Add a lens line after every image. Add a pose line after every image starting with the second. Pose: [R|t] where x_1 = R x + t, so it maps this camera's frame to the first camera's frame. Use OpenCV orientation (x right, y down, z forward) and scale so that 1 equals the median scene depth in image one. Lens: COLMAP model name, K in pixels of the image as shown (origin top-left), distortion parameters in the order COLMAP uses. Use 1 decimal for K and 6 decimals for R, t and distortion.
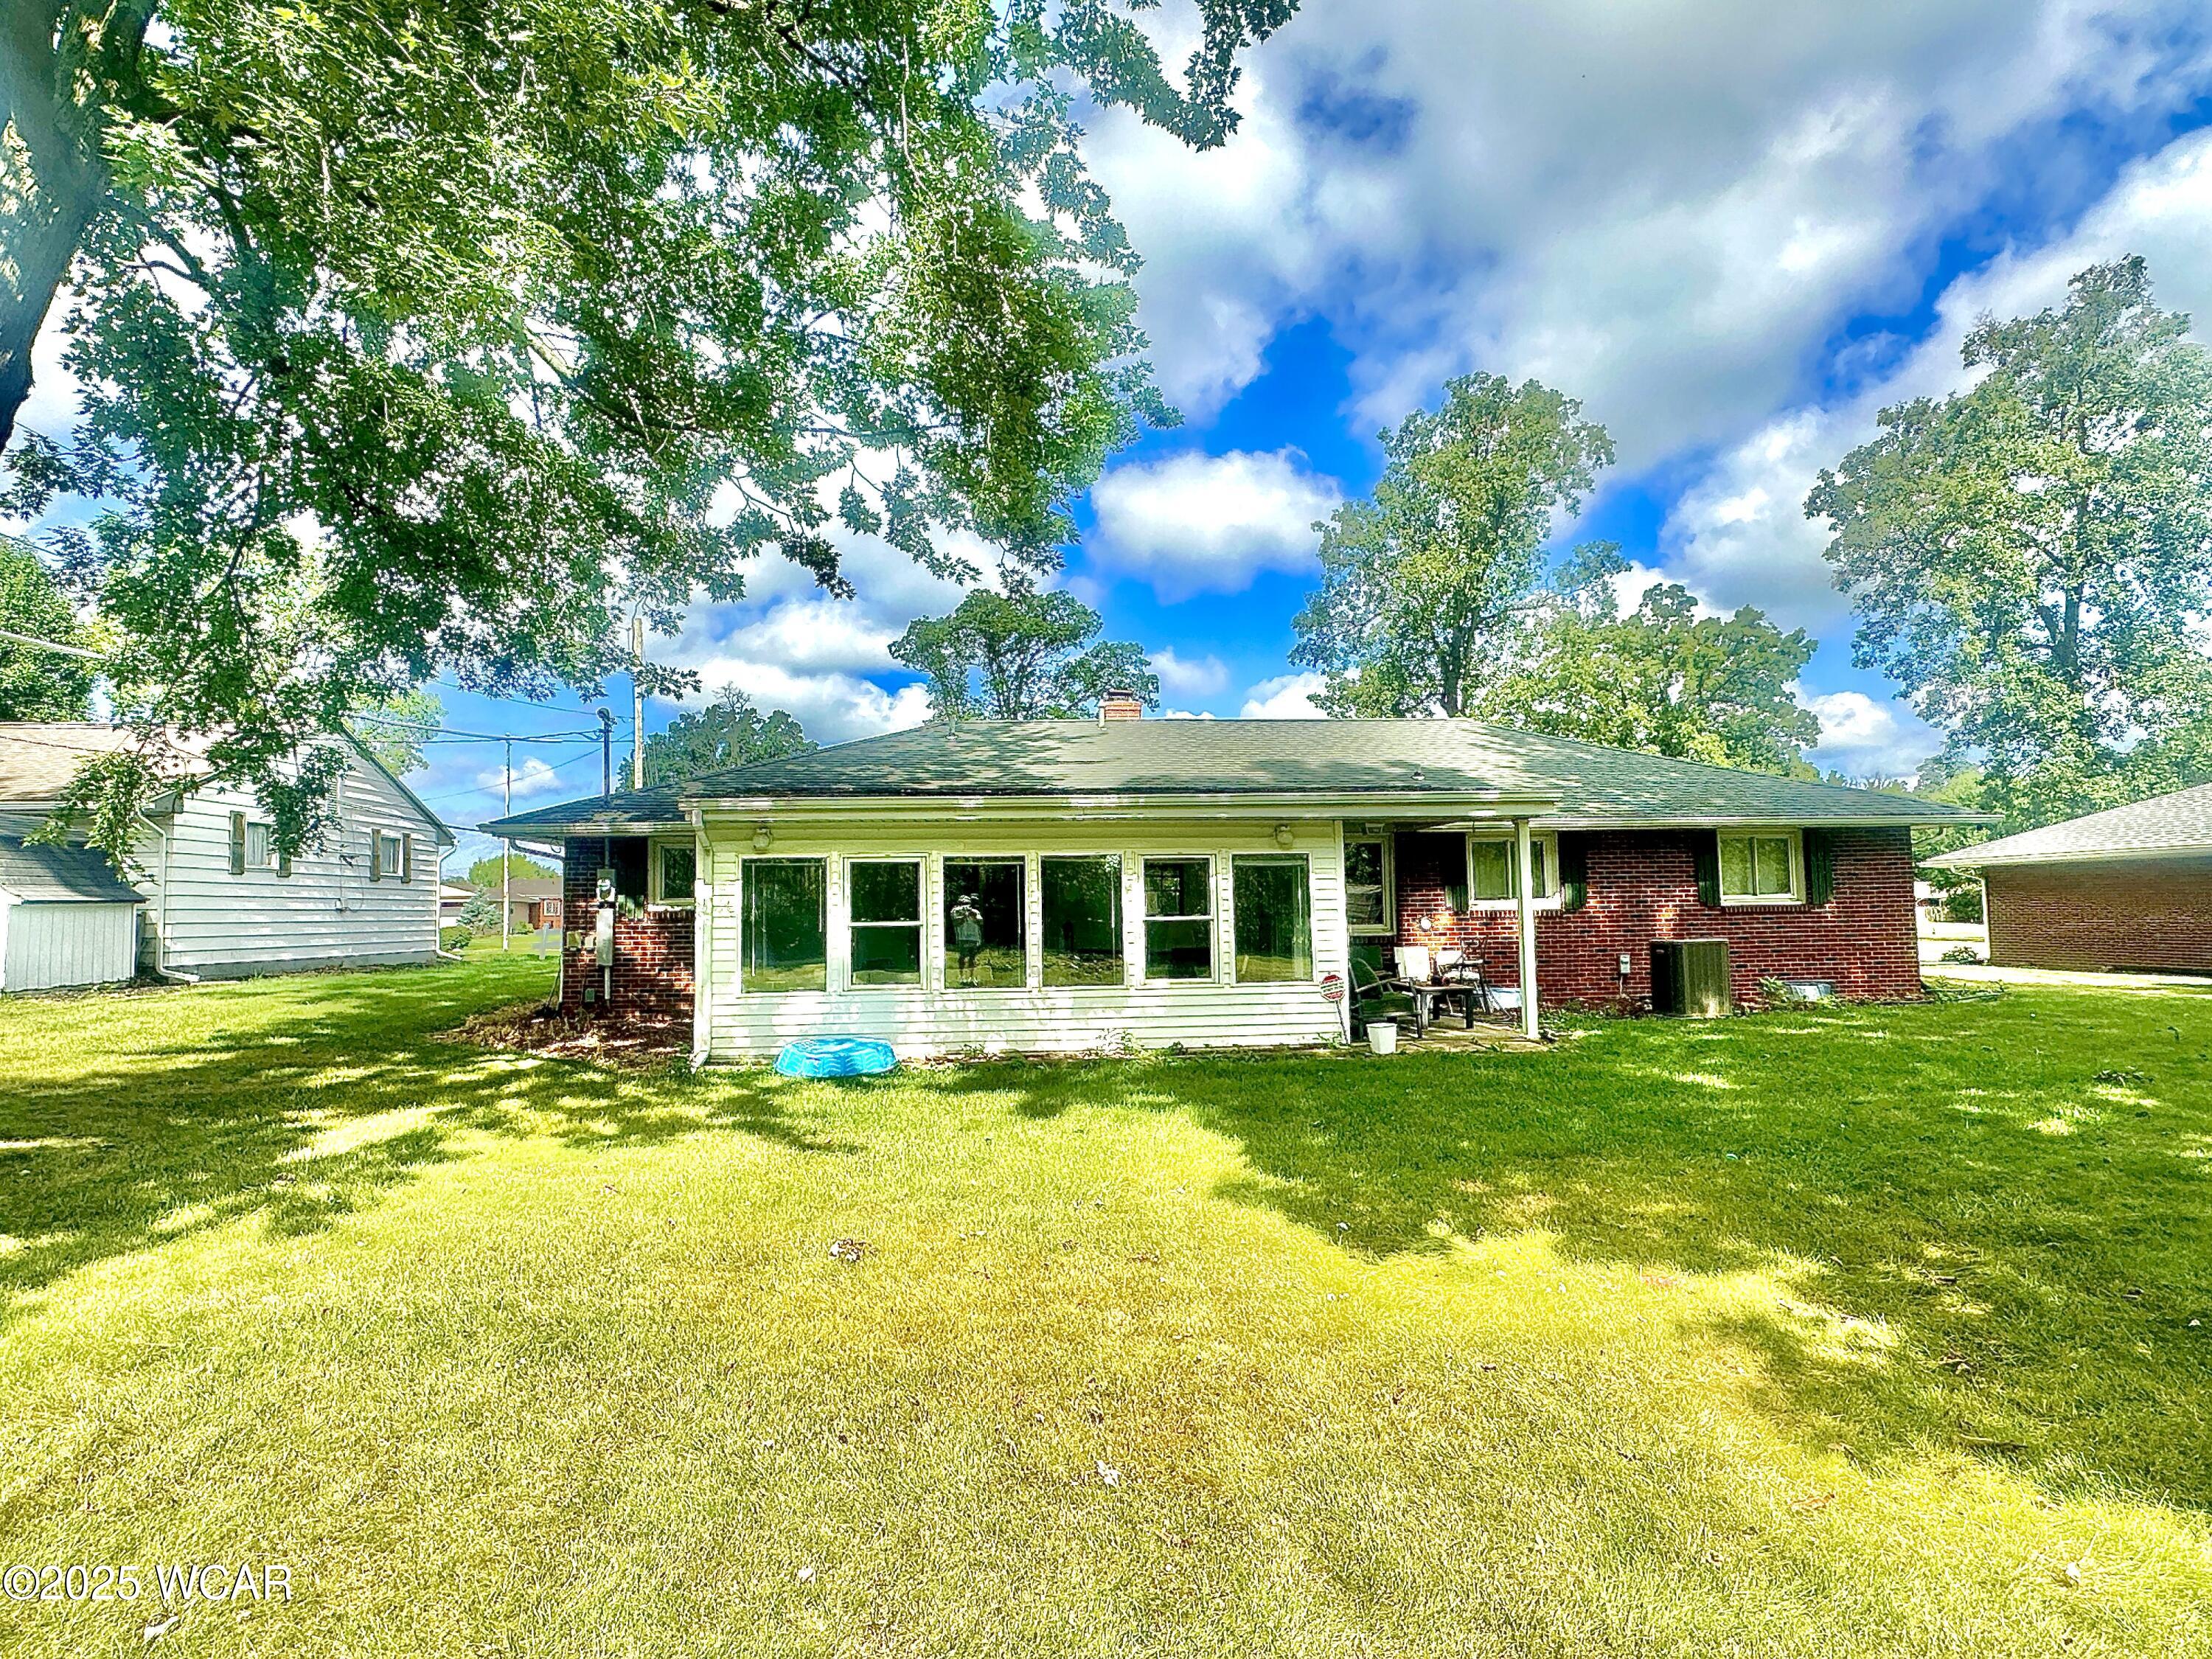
lens RADIAL K [[1145.7, 0, 1106.0], [0, 1145.7, 829.5], [0, 0, 1]] dist [-0.001195, -0.000245]
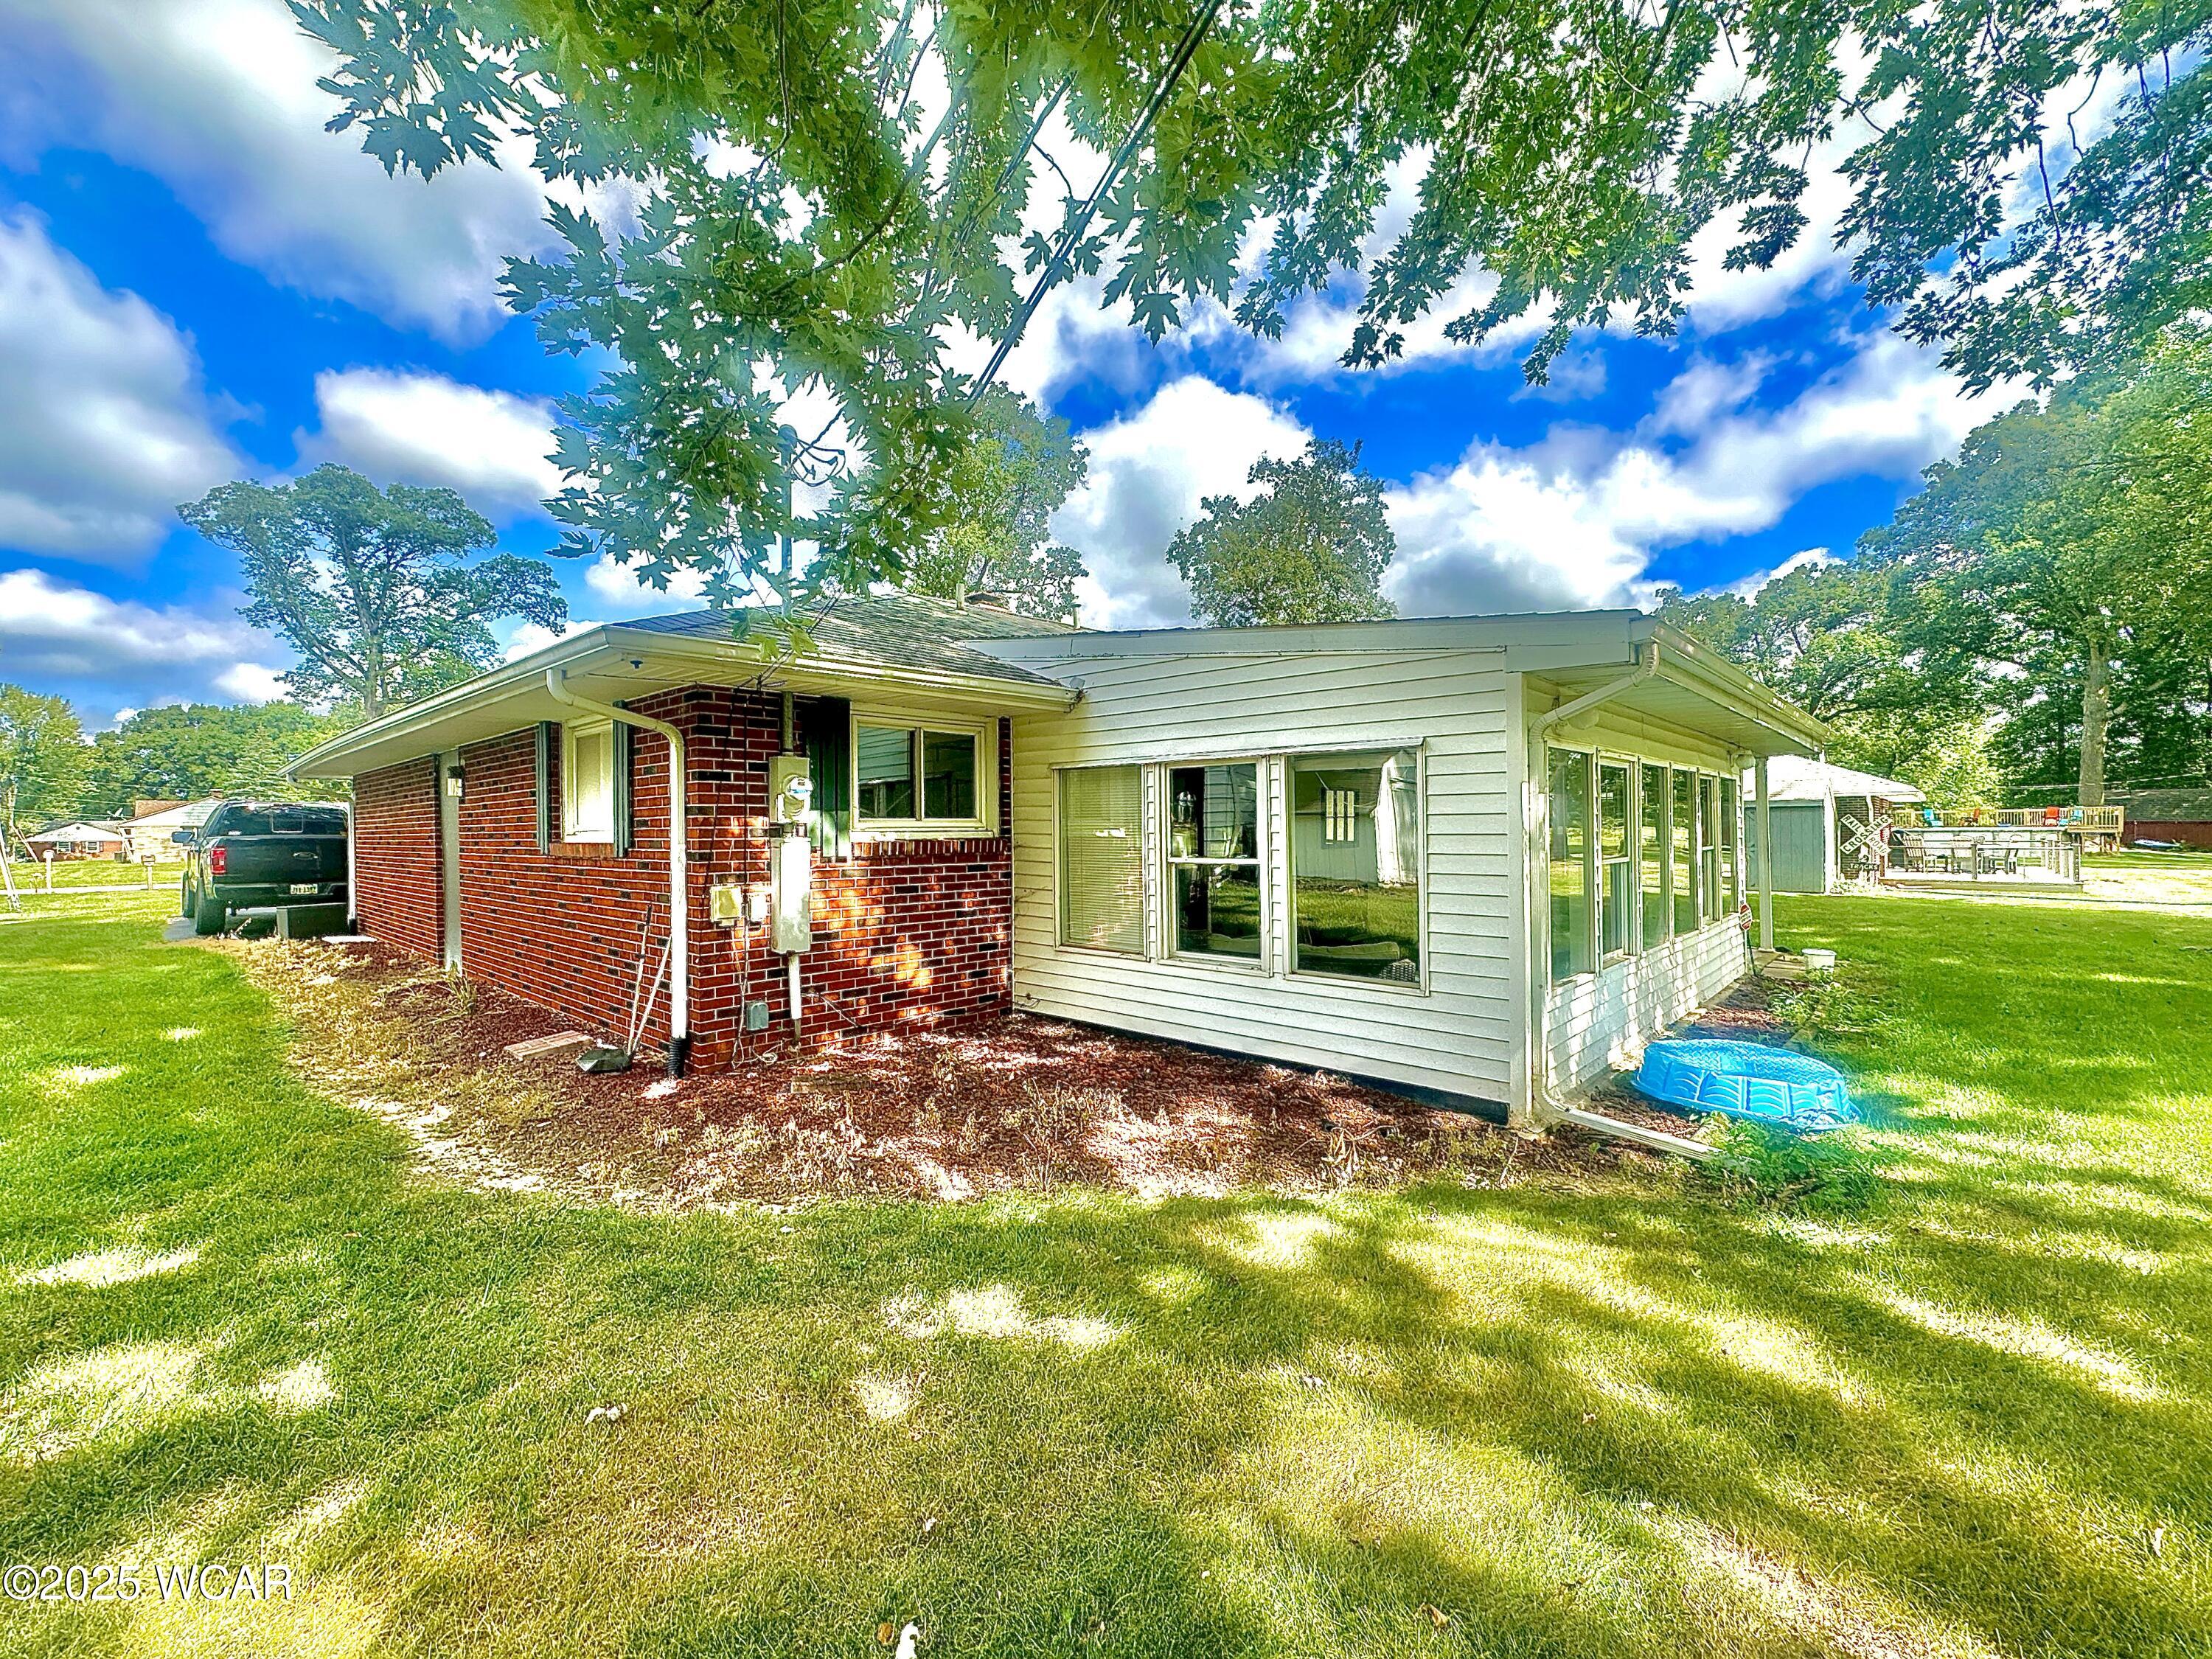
lens RADIAL K [[930.0, 0, 1106.0], [0, 930.0, 829.5], [0, 0, 1]] dist [-0.001901, -0.000329]
pose [[0.748913, 0.005169, 0.662648, -0.594399], [-0.037213, 0.998720, 0.034268, 0.047459], [-0.661622, -0.050323, 0.748147, 0.610438]]
